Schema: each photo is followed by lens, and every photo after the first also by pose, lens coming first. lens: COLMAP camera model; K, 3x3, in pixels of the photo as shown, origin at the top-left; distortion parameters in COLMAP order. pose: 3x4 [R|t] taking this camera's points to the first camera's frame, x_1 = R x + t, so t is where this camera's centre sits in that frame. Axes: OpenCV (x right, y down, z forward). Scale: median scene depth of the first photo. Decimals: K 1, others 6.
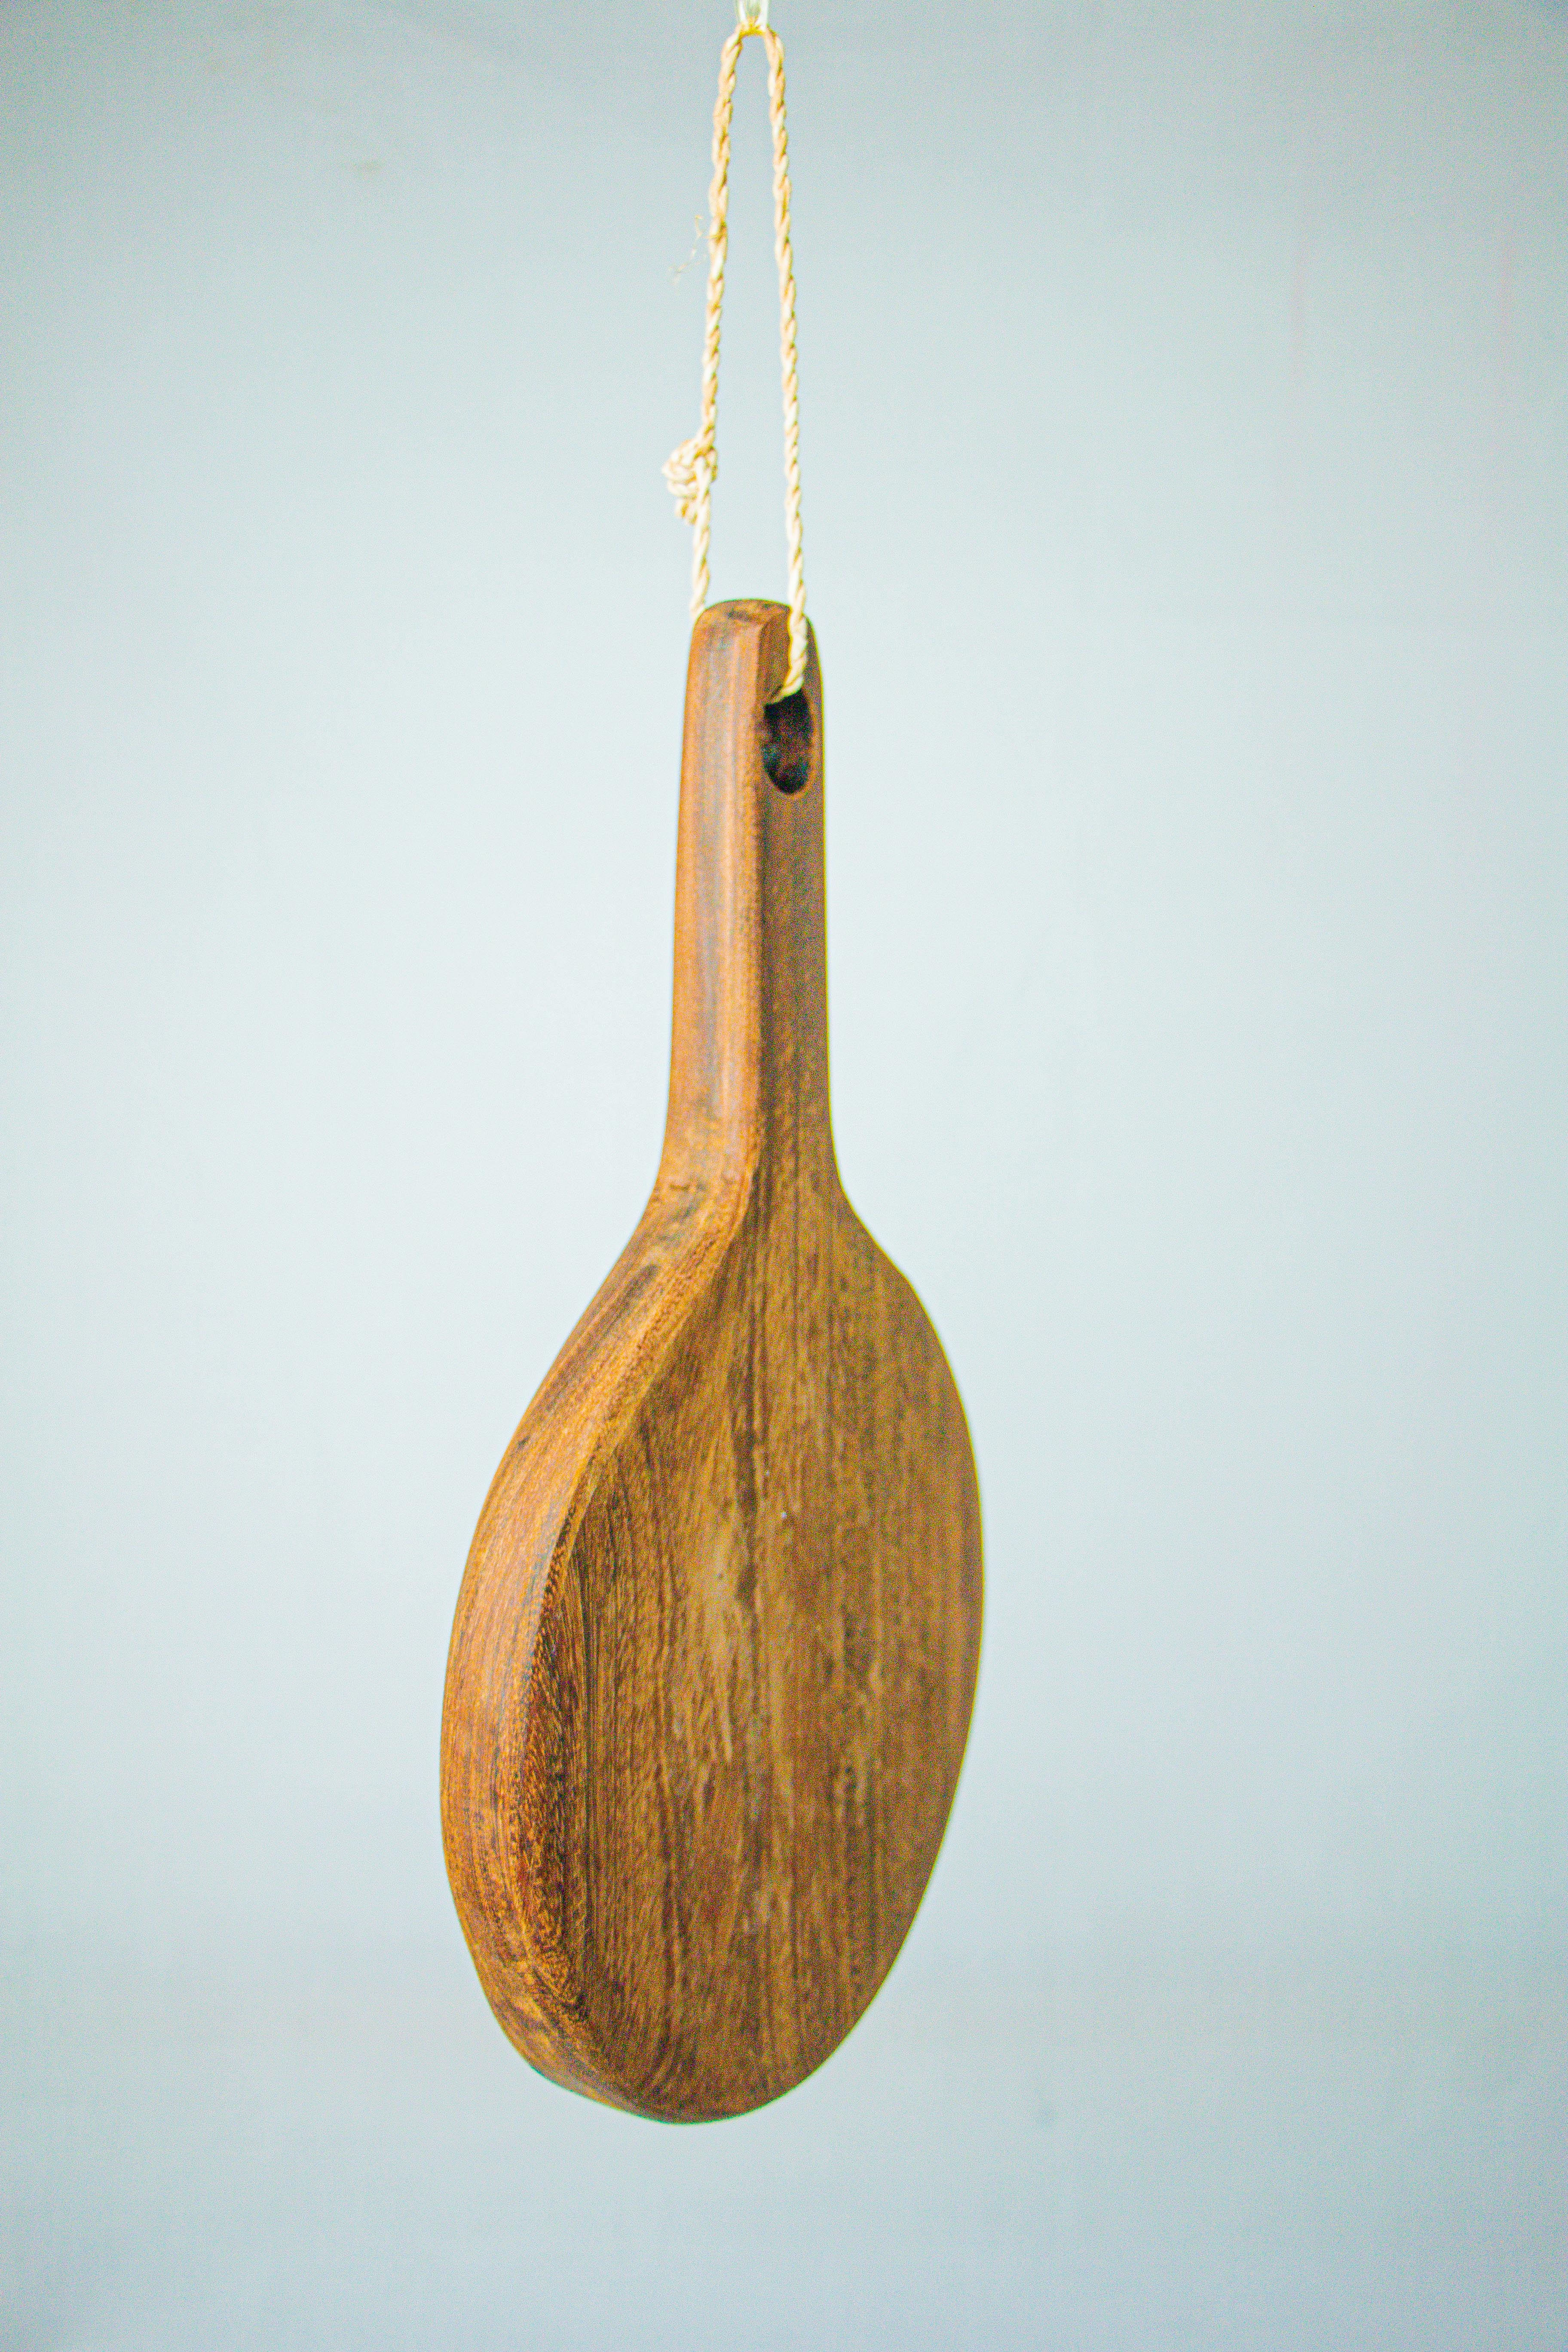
lens RADIAL K [[3217.5, 0, 784.0], [0, 3217.5, 1176.0], [0, 0, 1]] dist [-0.024015, 0.494892]
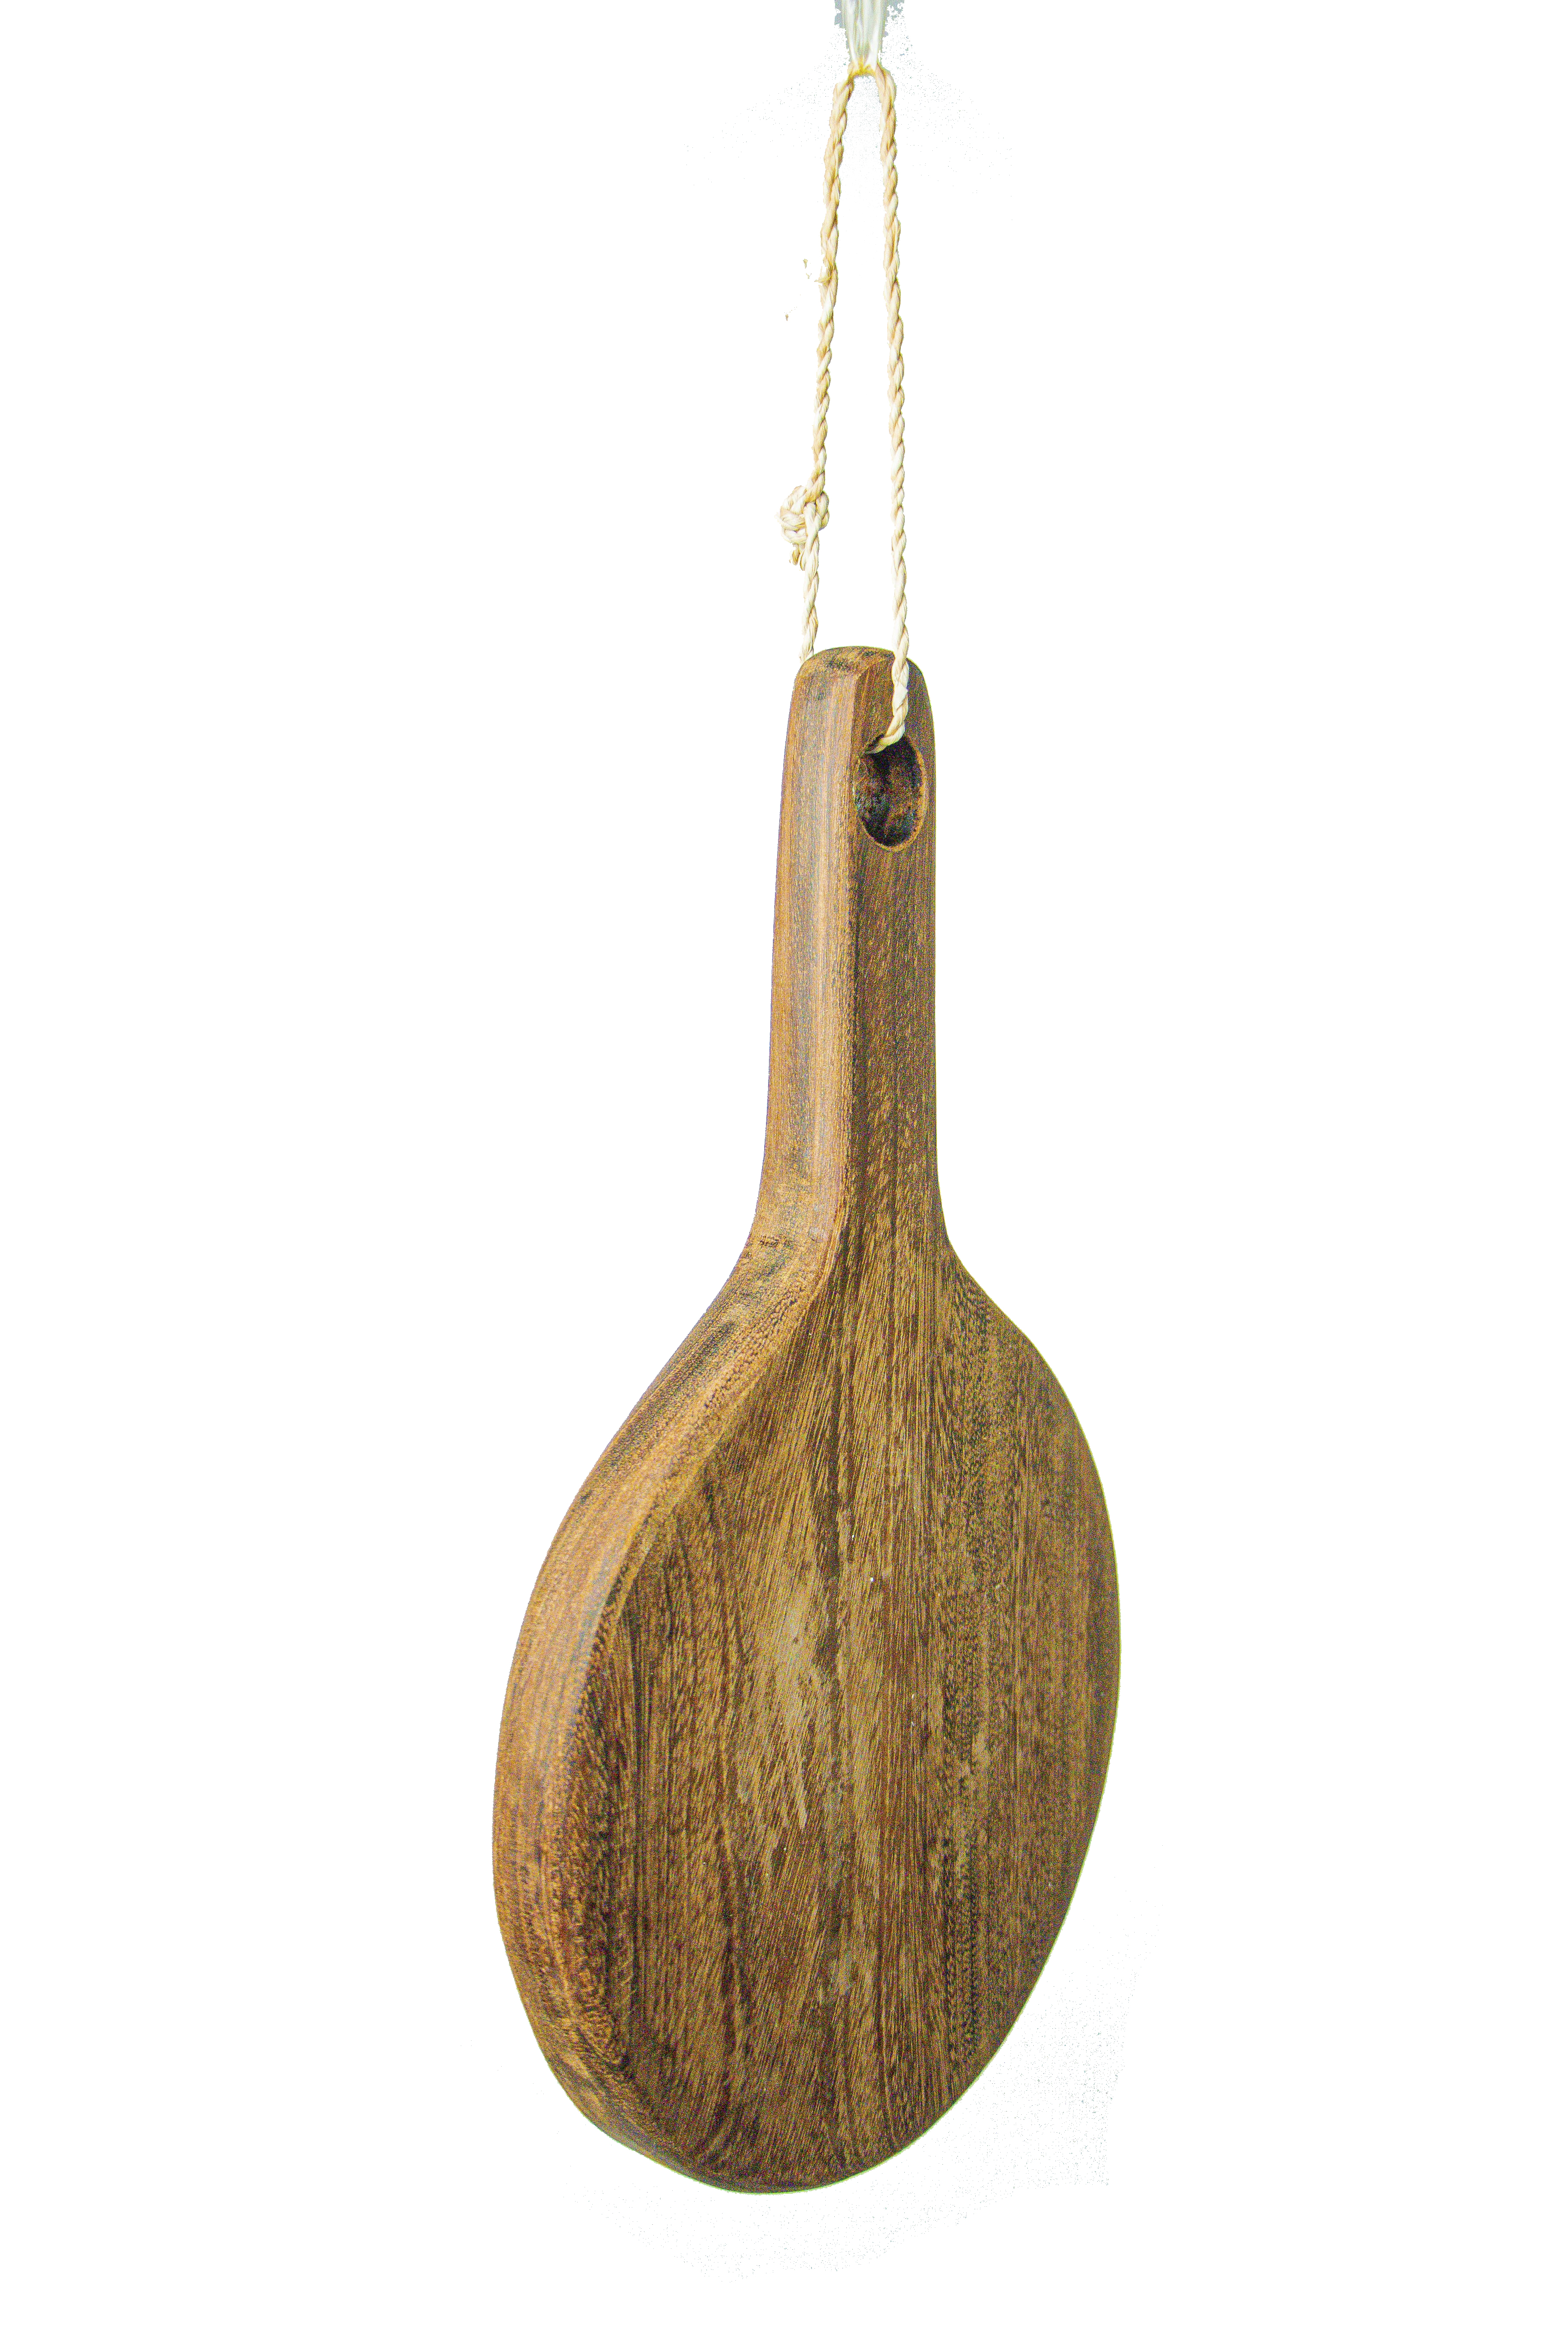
lens RADIAL K [[3217.5, 0, 784.0], [0, 3217.5, 1176.0], [0, 0, 1]] dist [-0.024015, 0.494892]
pose [[0.980678, 0.023279, -0.194238, 0.163450], [-0.023028, 0.999729, 0.003551, -0.020871], [0.194268, 0.000991, 0.980948, 0.032098]]
